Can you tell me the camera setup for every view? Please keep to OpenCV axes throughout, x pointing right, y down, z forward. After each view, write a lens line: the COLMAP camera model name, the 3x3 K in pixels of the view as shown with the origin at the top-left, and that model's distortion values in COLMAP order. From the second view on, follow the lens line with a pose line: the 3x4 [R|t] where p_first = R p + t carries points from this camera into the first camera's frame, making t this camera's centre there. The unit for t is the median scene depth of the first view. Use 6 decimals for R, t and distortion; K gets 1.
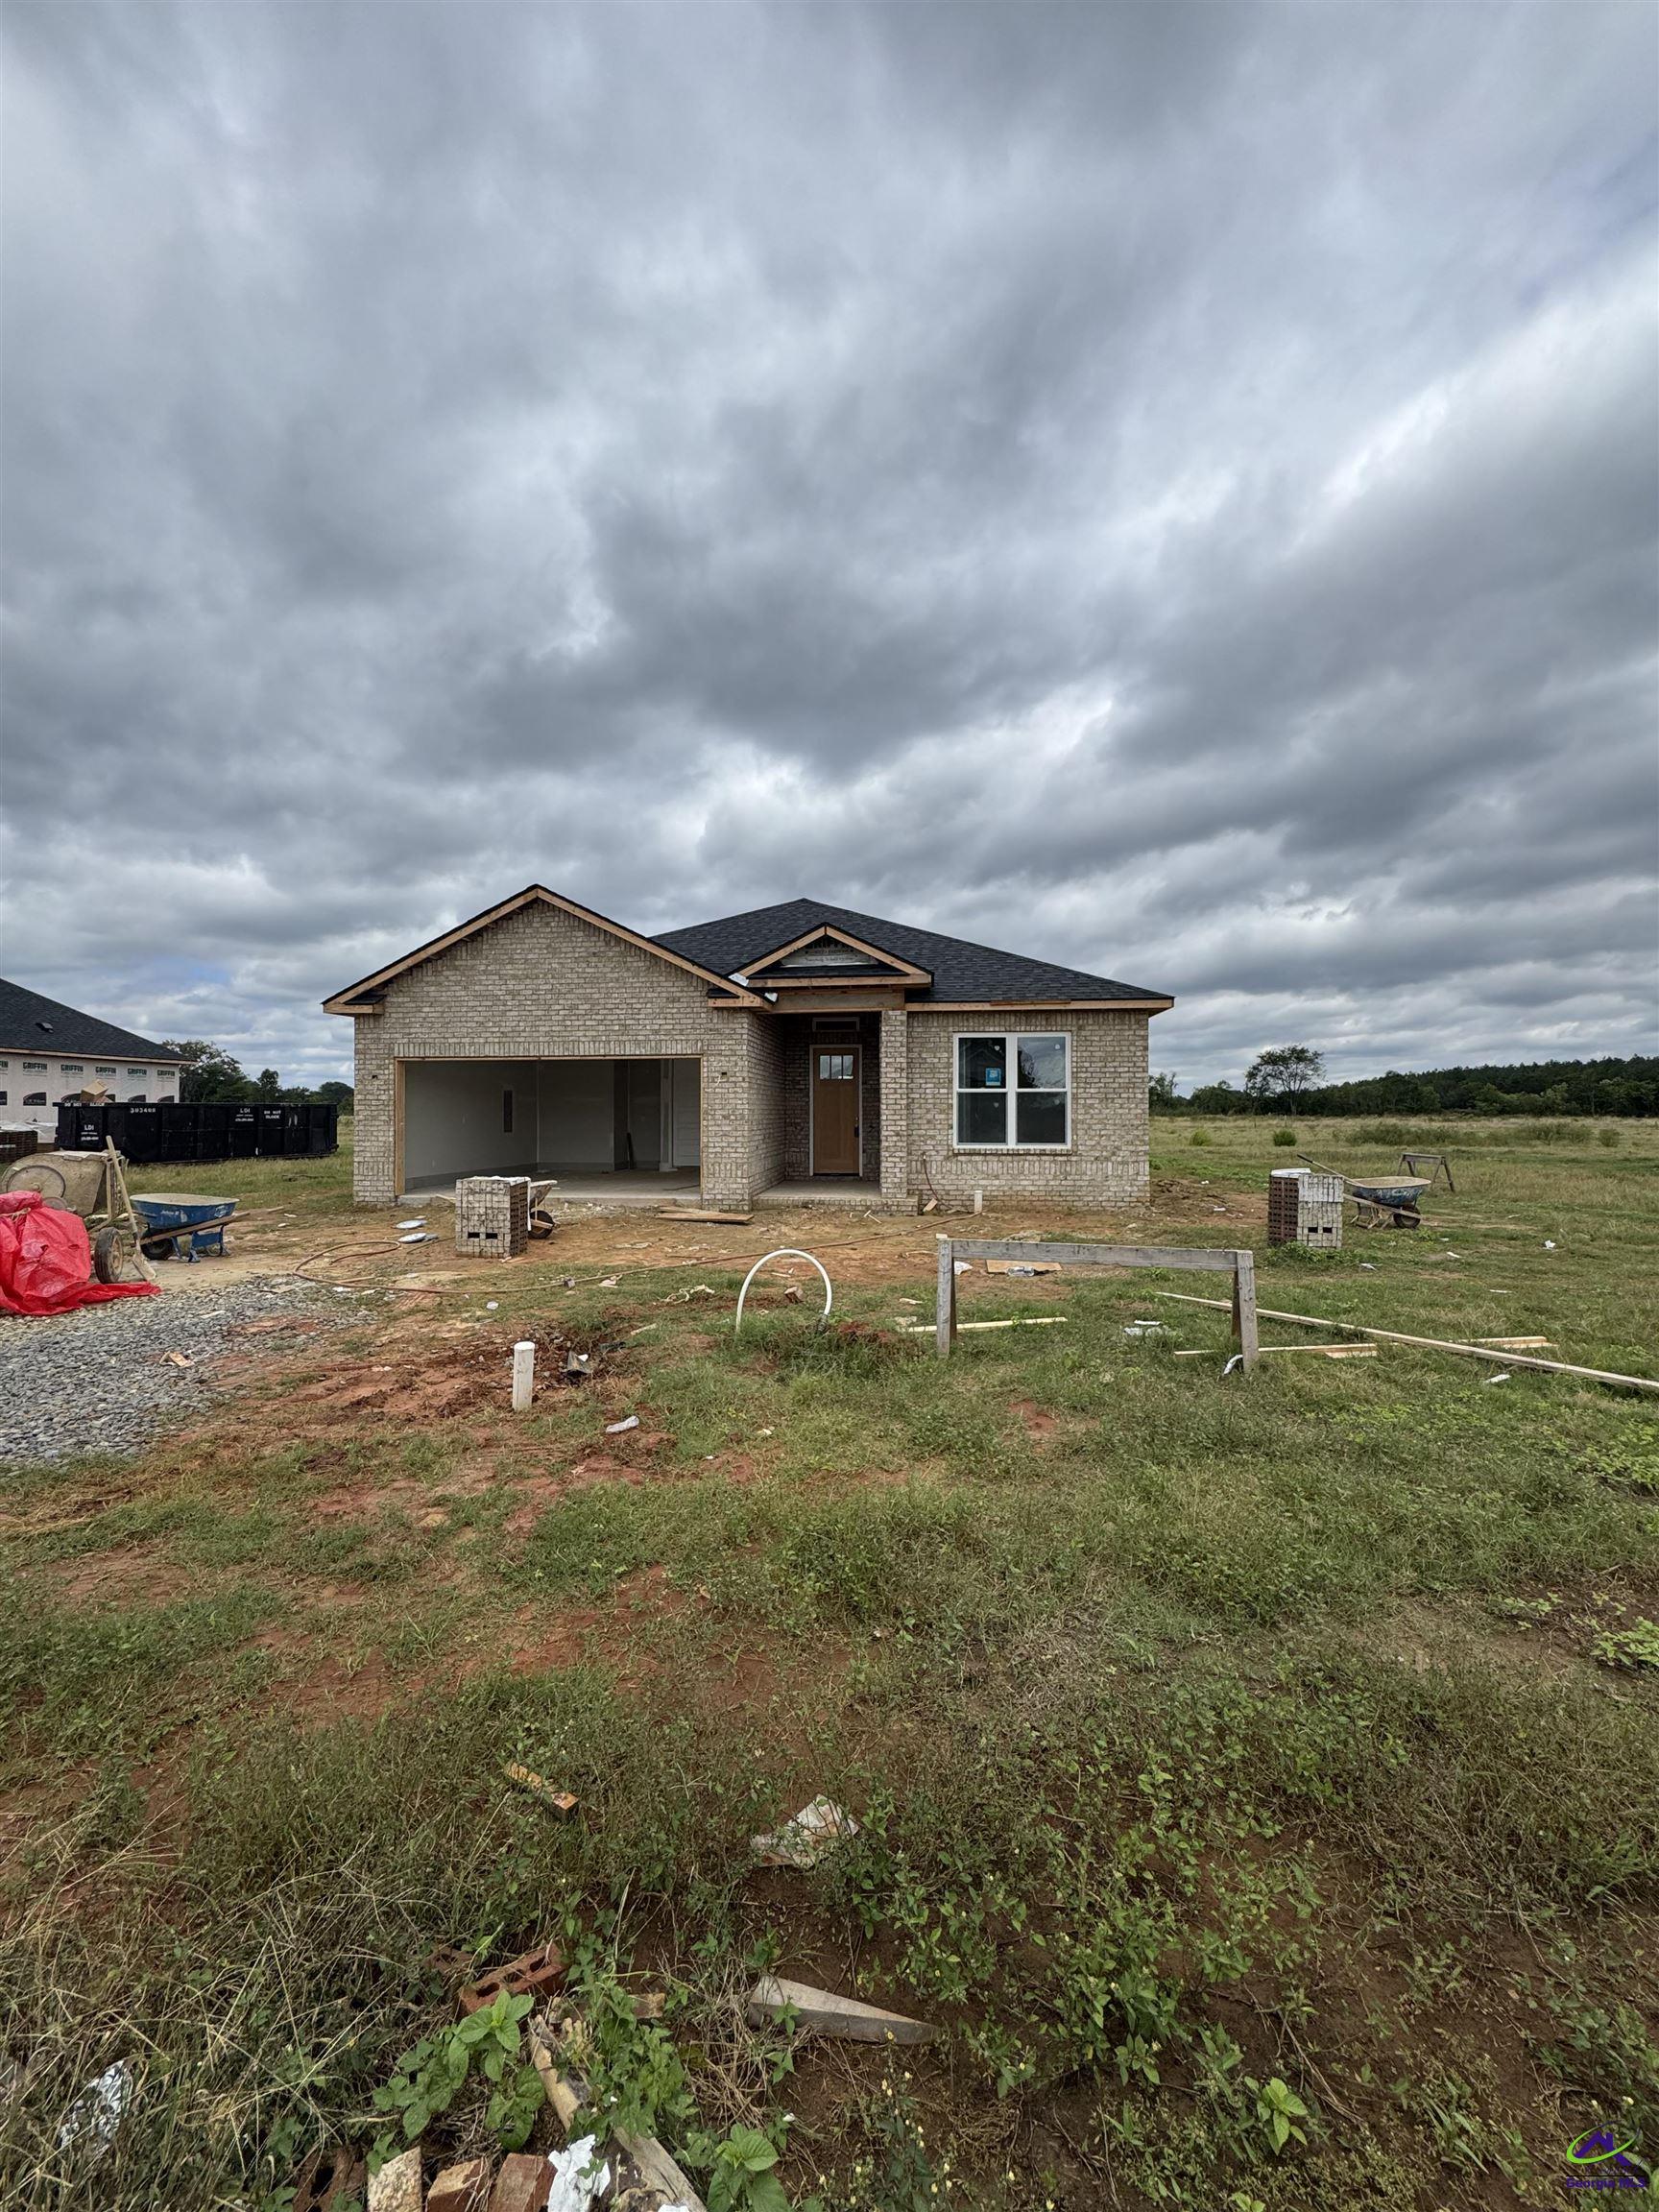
lens RADIAL K [[897.4, 0, 829.5], [0, 897.4, 1106.0], [0, 0, 1]] dist [-0.003968, -0.000172]
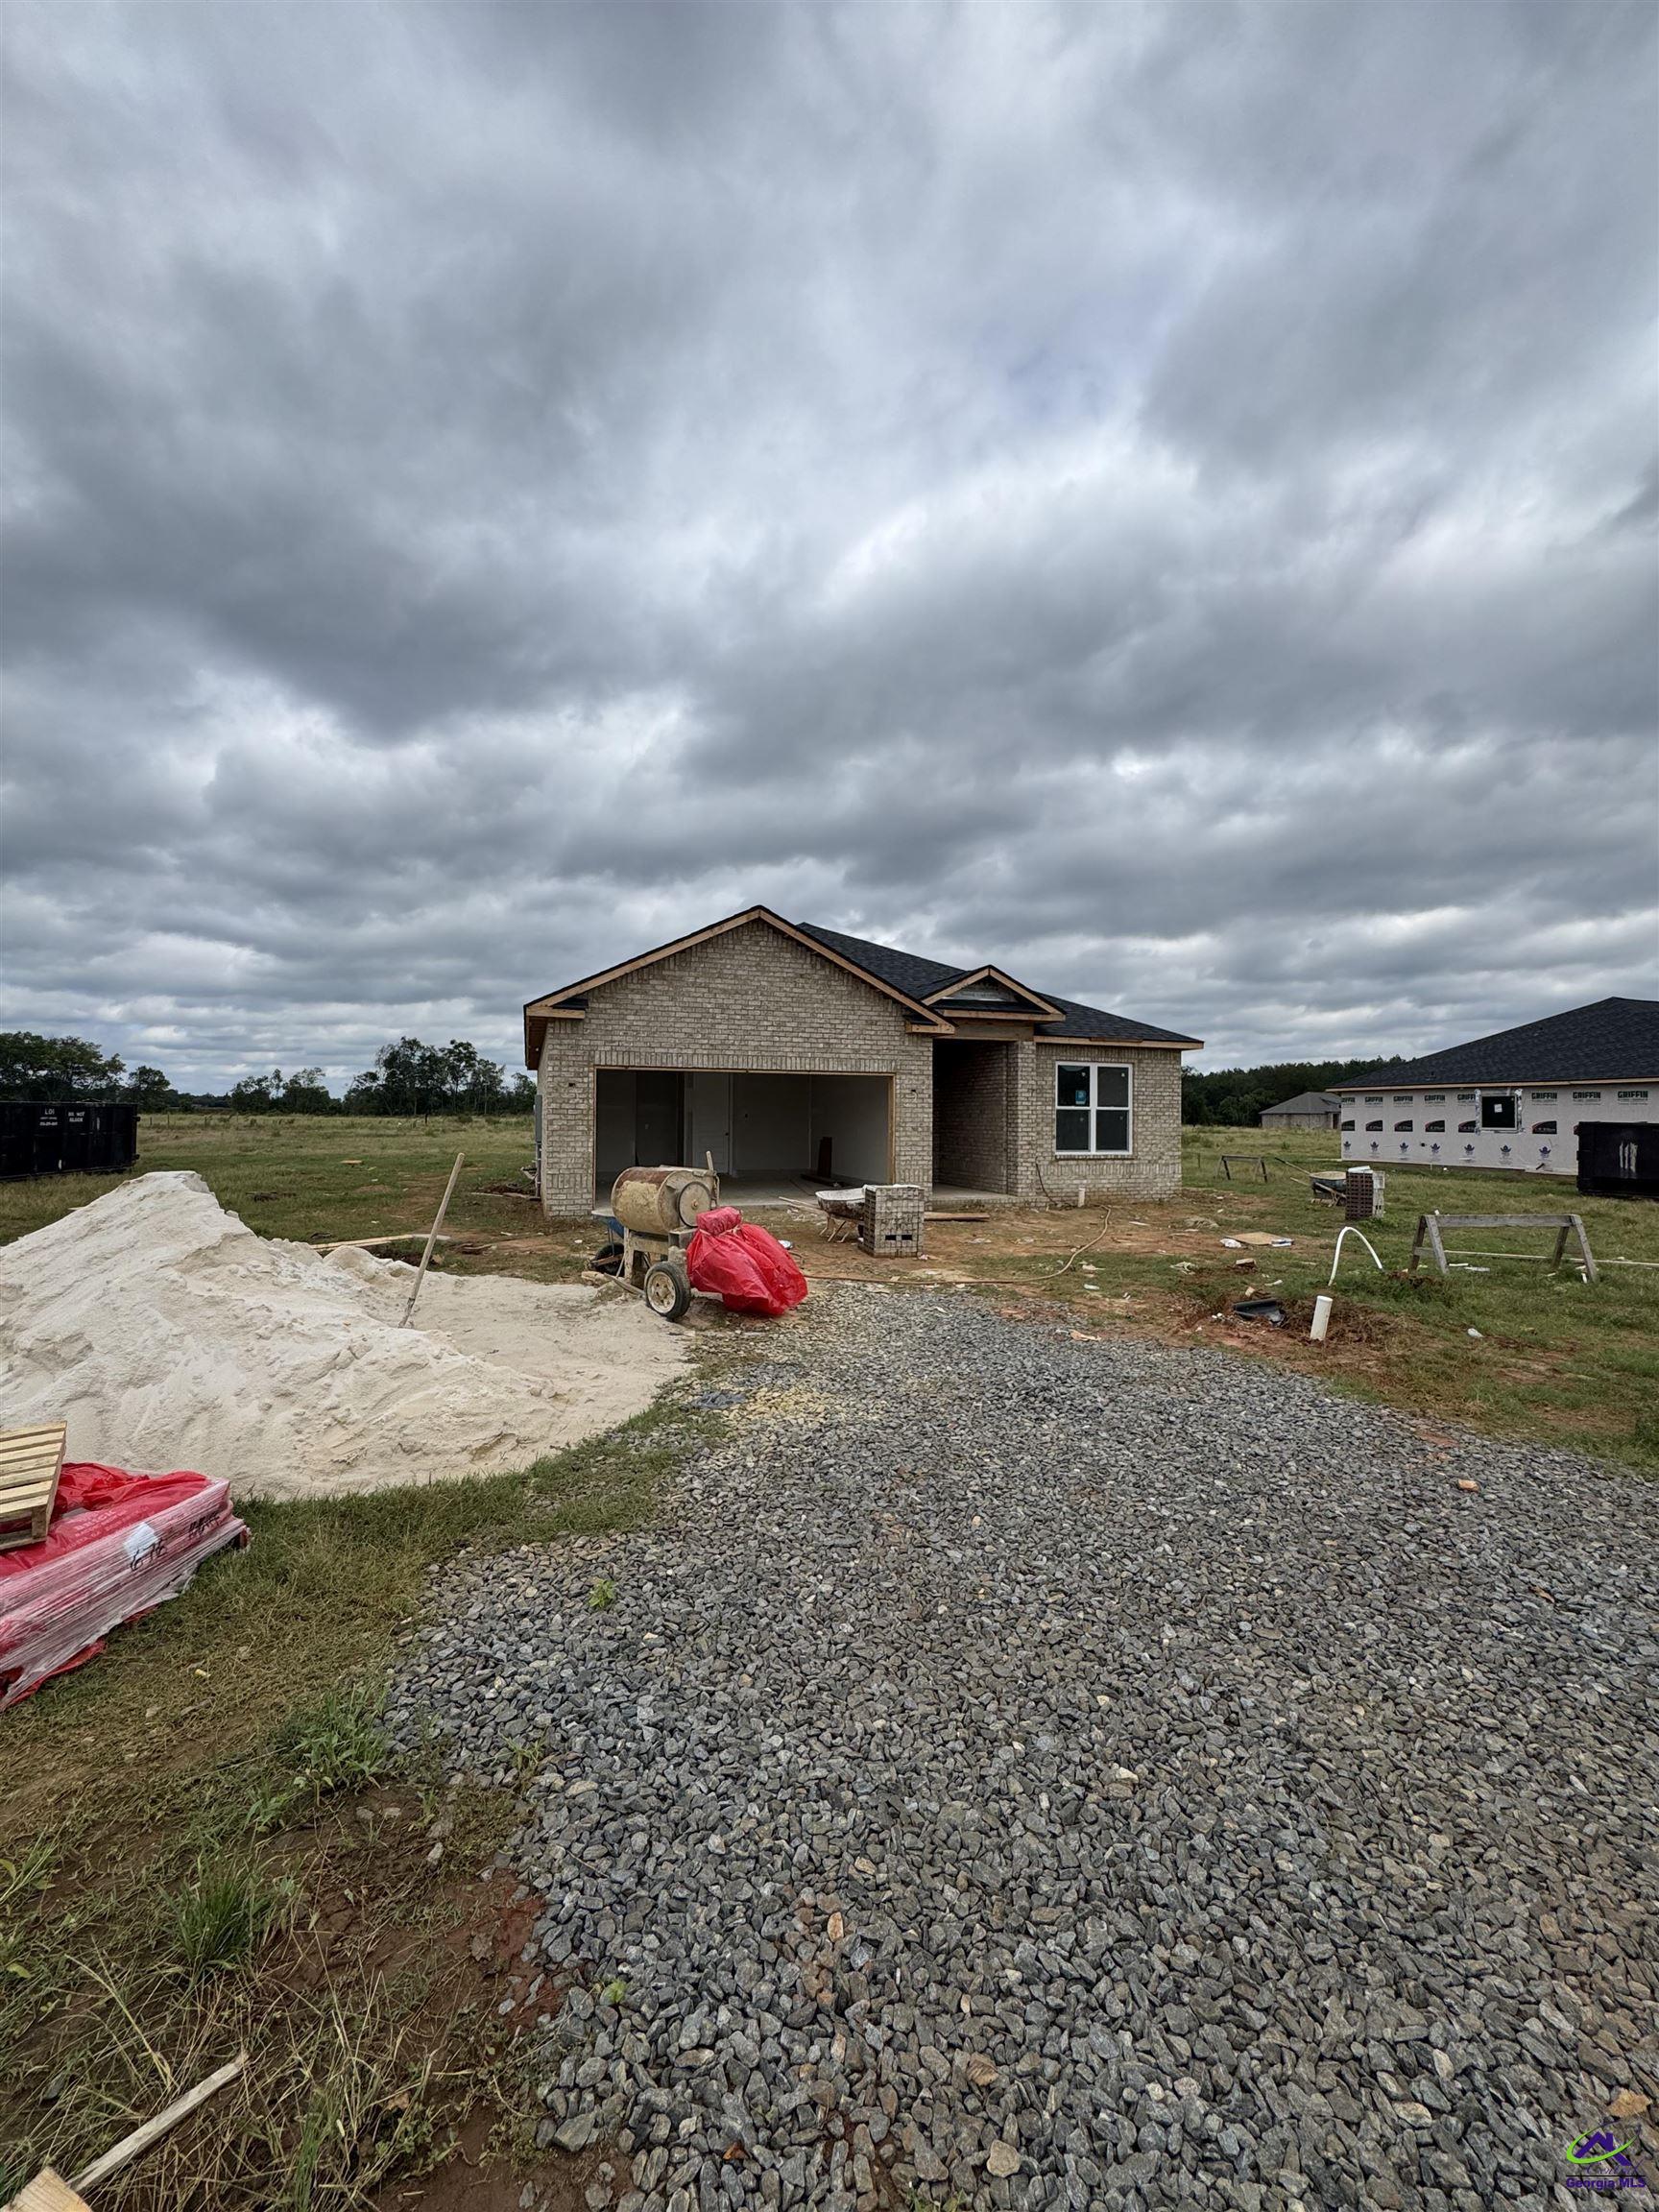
lens RADIAL K [[897.4, 0, 829.5], [0, 897.4, 1106.0], [0, 0, 1]] dist [-0.003968, -0.000172]
pose [[0.902815, 0.014913, 0.429771, -0.682964], [-0.013593, 0.999889, -0.006141, -0.007996], [-0.429815, -0.000298, 0.902917, 0.021340]]
